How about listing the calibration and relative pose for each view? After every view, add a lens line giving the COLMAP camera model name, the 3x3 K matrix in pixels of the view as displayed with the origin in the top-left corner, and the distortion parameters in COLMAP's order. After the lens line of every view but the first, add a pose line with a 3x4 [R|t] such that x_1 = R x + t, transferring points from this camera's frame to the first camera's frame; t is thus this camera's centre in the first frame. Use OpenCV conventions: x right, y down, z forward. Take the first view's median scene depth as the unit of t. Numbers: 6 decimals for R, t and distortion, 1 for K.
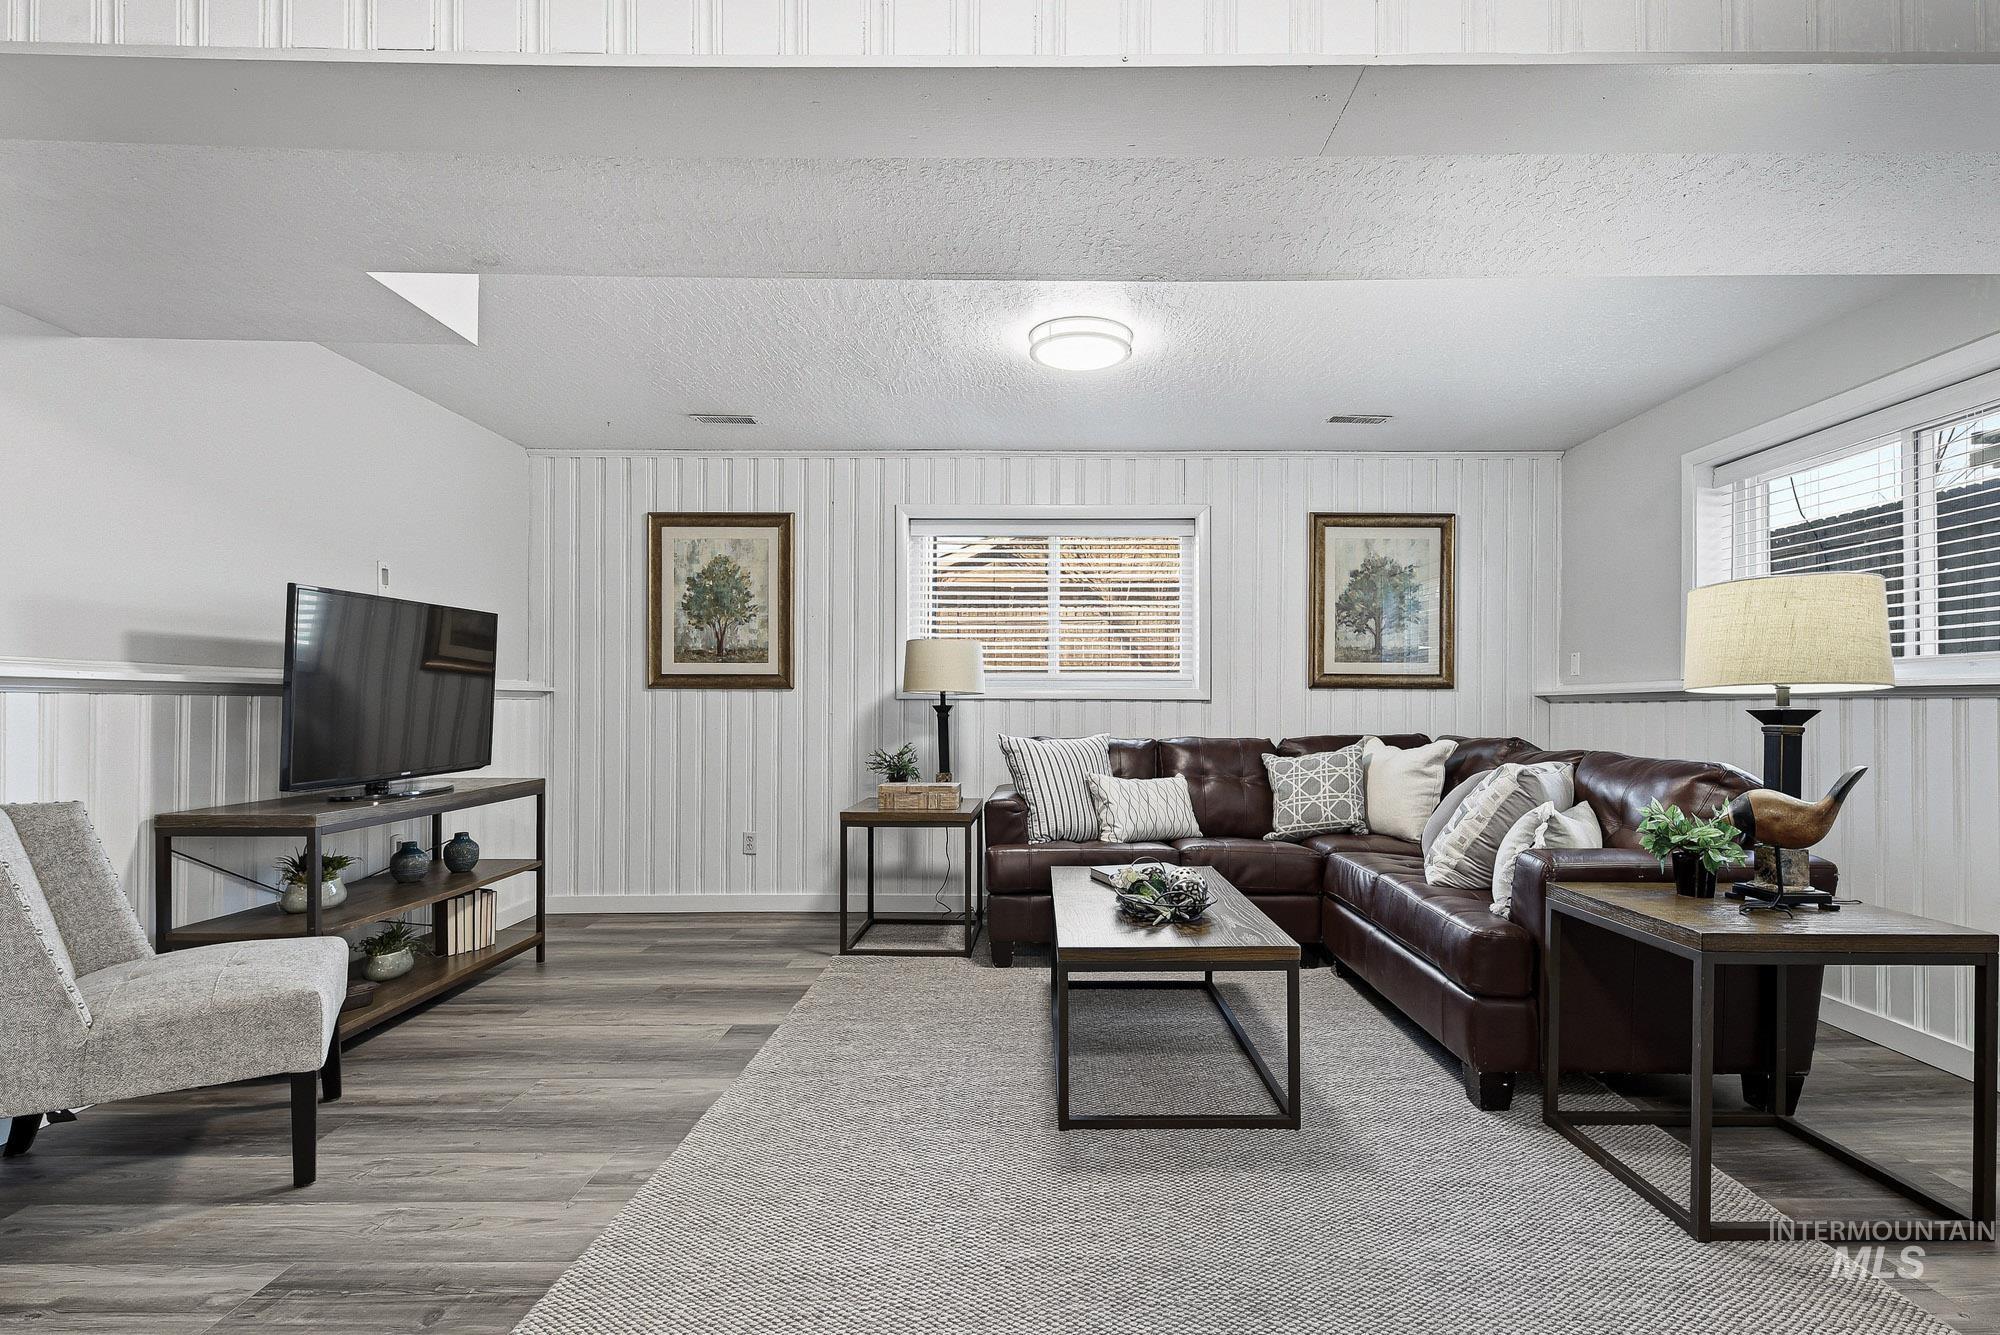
lens RADIAL K [[972.3, 0, 1010.4], [0, 972.3, 700.7], [0, 0, 1]] dist [-0.033620, 0.044579]
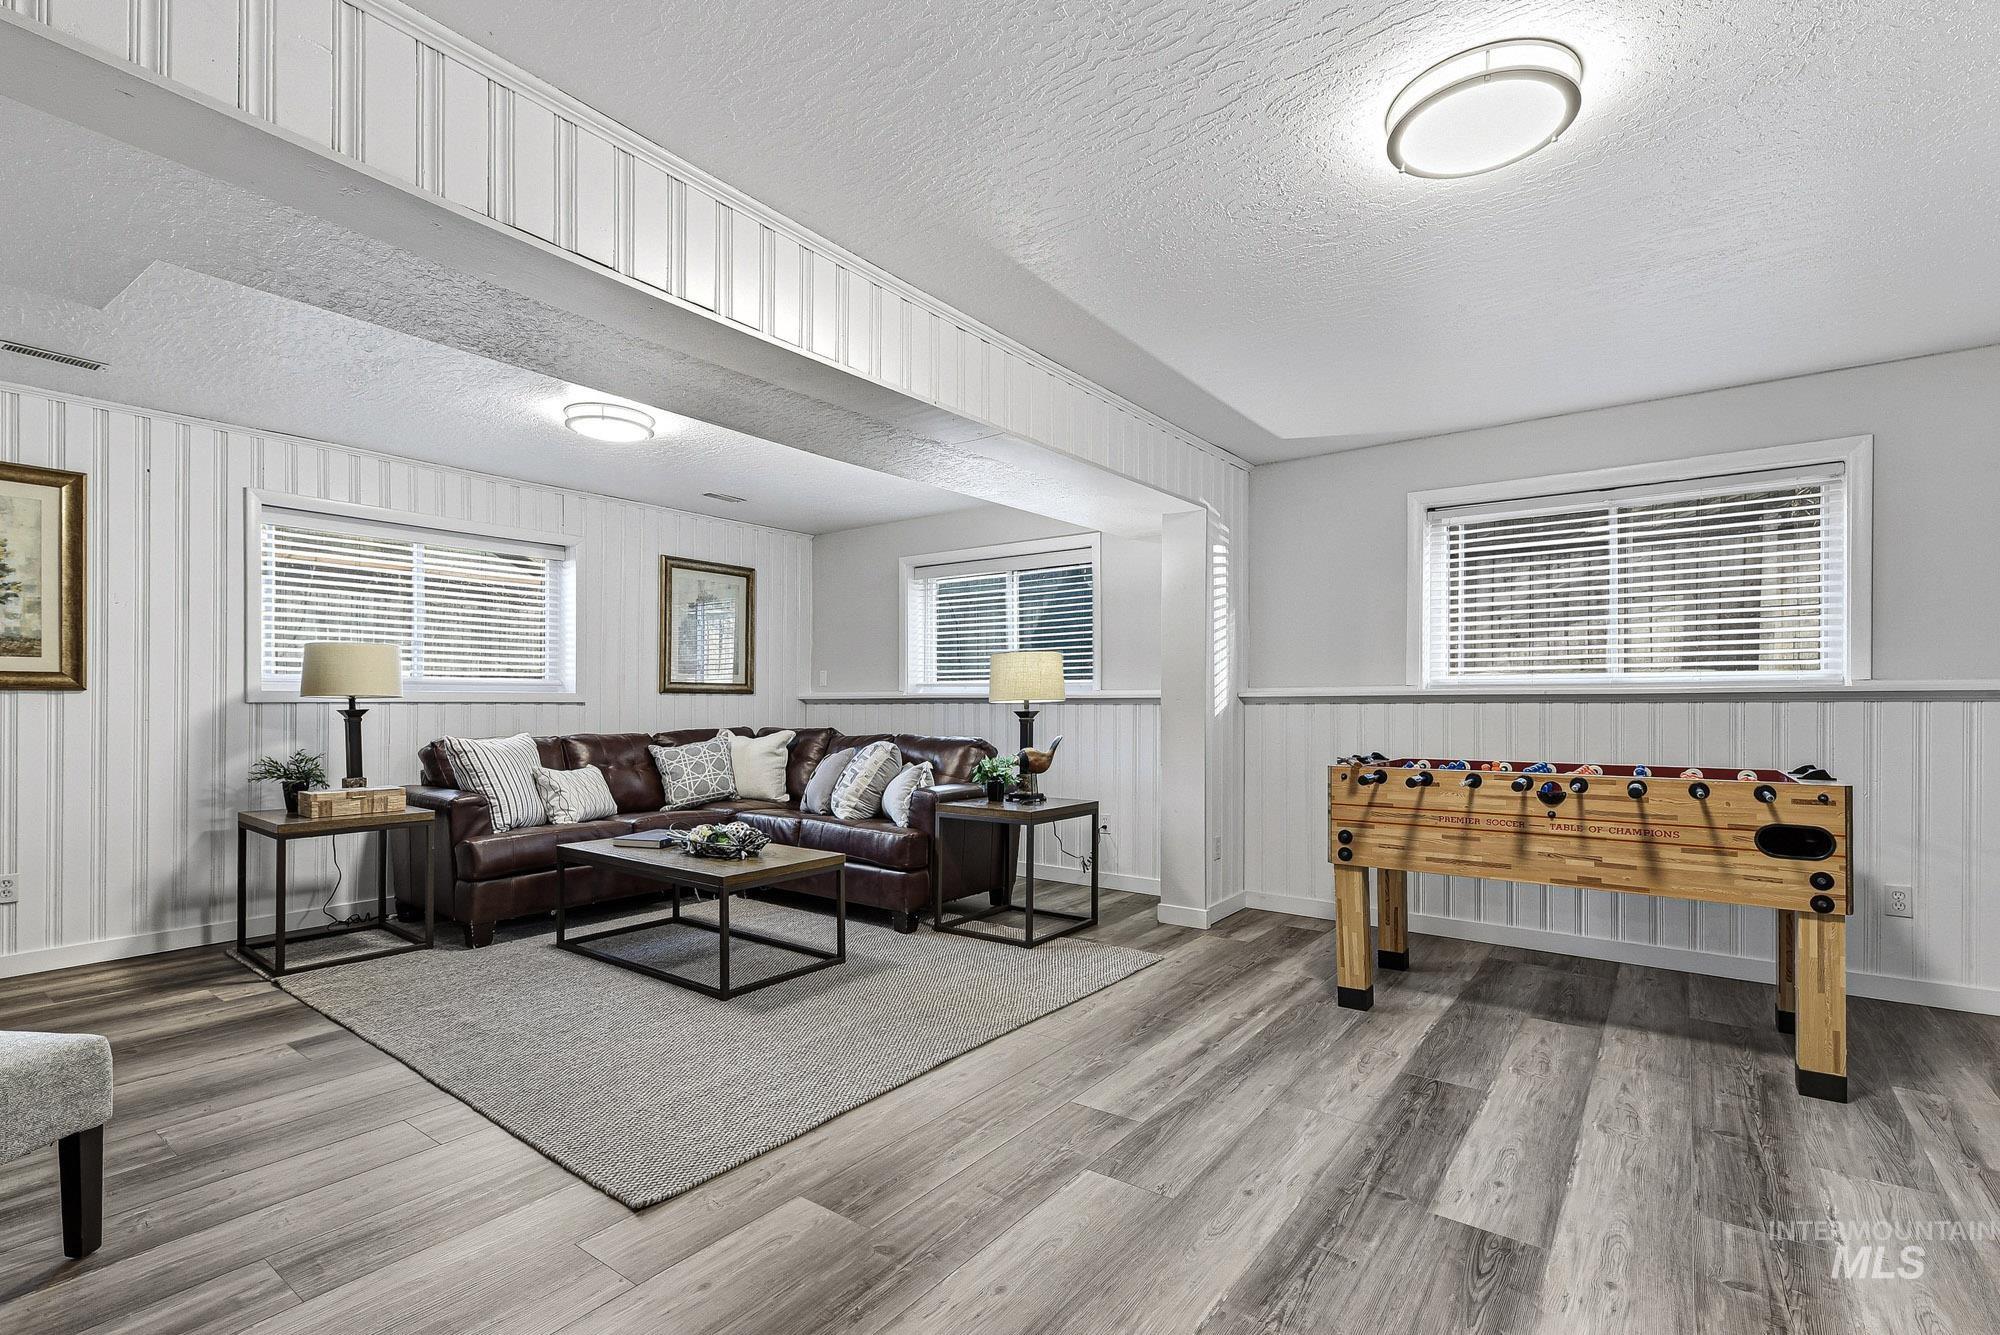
lens RADIAL K [[924.2, 0, 999.1], [0, 924.2, 696.6], [0, 0, 1]] dist [0.032155, 0.000148]
pose [[0.604841, 0.002074, 0.796344, -0.457264], [-0.004033, 0.999992, 0.000458, -0.012160], [-0.796336, -0.003489, 0.604844, -0.104591]]
